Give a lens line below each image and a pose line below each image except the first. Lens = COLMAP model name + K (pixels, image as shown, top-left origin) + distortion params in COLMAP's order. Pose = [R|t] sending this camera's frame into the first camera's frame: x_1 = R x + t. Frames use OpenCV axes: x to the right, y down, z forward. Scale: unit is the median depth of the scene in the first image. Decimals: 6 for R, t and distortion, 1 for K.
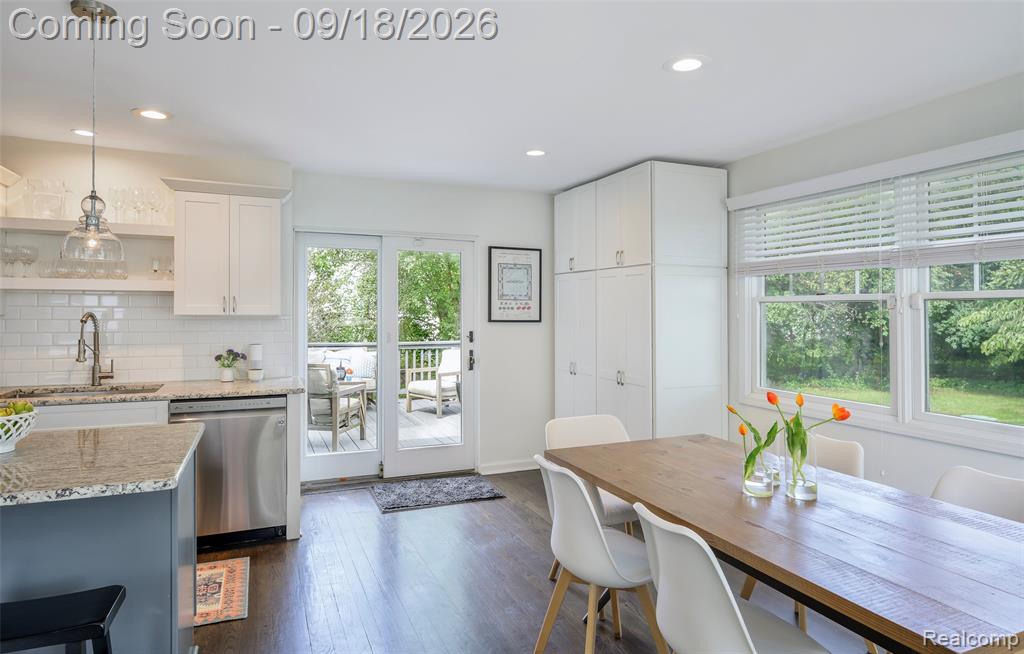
lens RADIAL K [[590.7, 0, 512.8], [0, 590.7, 321.9], [0, 0, 1]] dist [-0.002701, 0.001490]
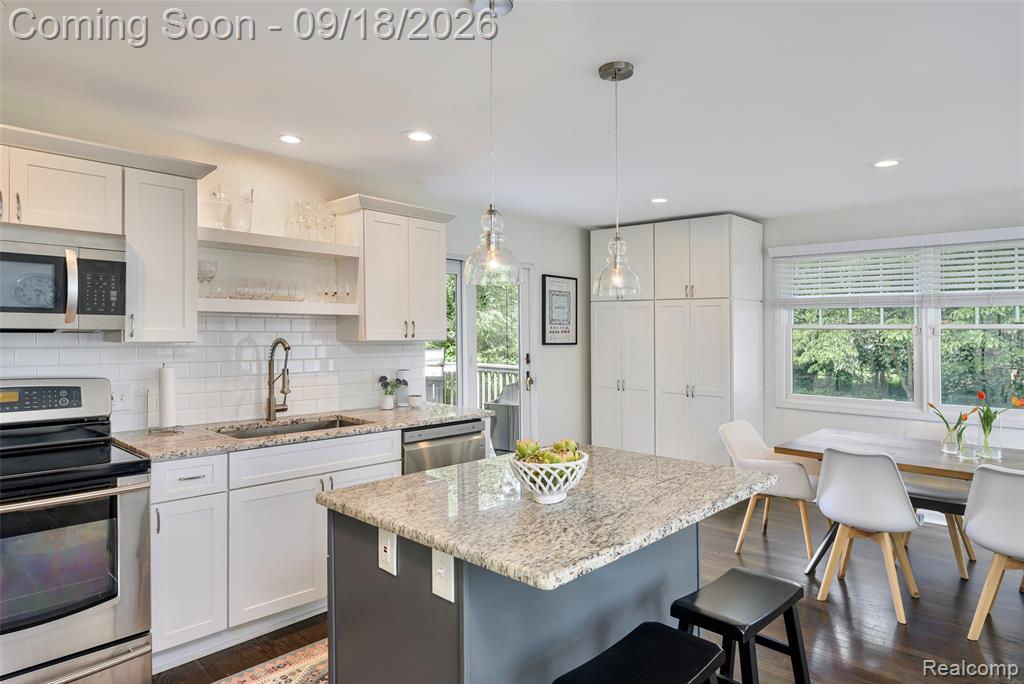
lens RADIAL K [[603.3, 0, 511.6], [0, 603.3, 340.4], [0, 0, 1]] dist [-0.031245, -0.001199]
pose [[0.920373, -0.004239, 0.391018, -0.646463], [0.004741, 0.999989, -0.000320, -0.009711], [-0.391013, 0.002148, 0.920383, 0.017588]]
